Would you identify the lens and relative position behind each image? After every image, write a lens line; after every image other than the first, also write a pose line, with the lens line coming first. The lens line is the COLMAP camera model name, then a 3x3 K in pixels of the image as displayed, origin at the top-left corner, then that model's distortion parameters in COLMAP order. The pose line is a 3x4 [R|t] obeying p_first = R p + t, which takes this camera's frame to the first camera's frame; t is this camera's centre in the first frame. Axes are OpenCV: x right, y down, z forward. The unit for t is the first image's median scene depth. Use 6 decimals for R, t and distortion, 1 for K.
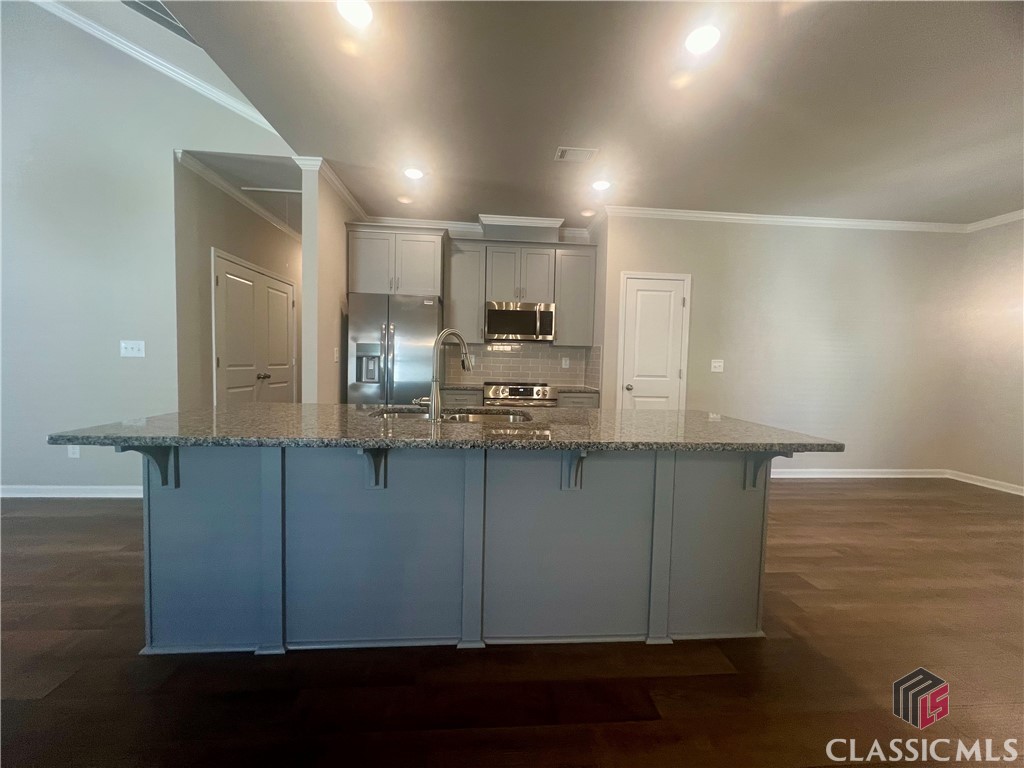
lens RADIAL K [[413.1, 0, 515.9], [0, 413.1, 384.9], [0, 0, 1]] dist [0.003581, 0.000373]
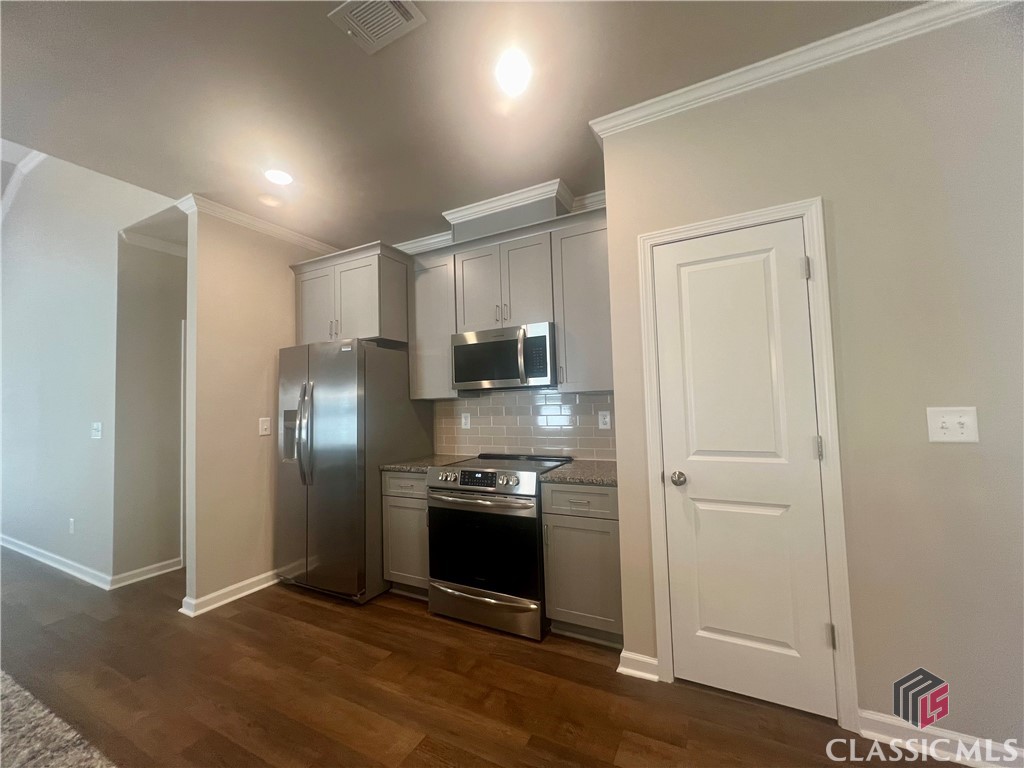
lens RADIAL K [[413.1, 0, 510.1], [0, 413.1, 383.2], [0, 0, 1]] dist [0.003581, 0.000373]
pose [[0.851286, -0.078091, -0.518859, 0.356504], [0.025791, 0.993895, -0.107270, -0.052711], [0.524068, 0.077936, 0.848103, 0.509918]]
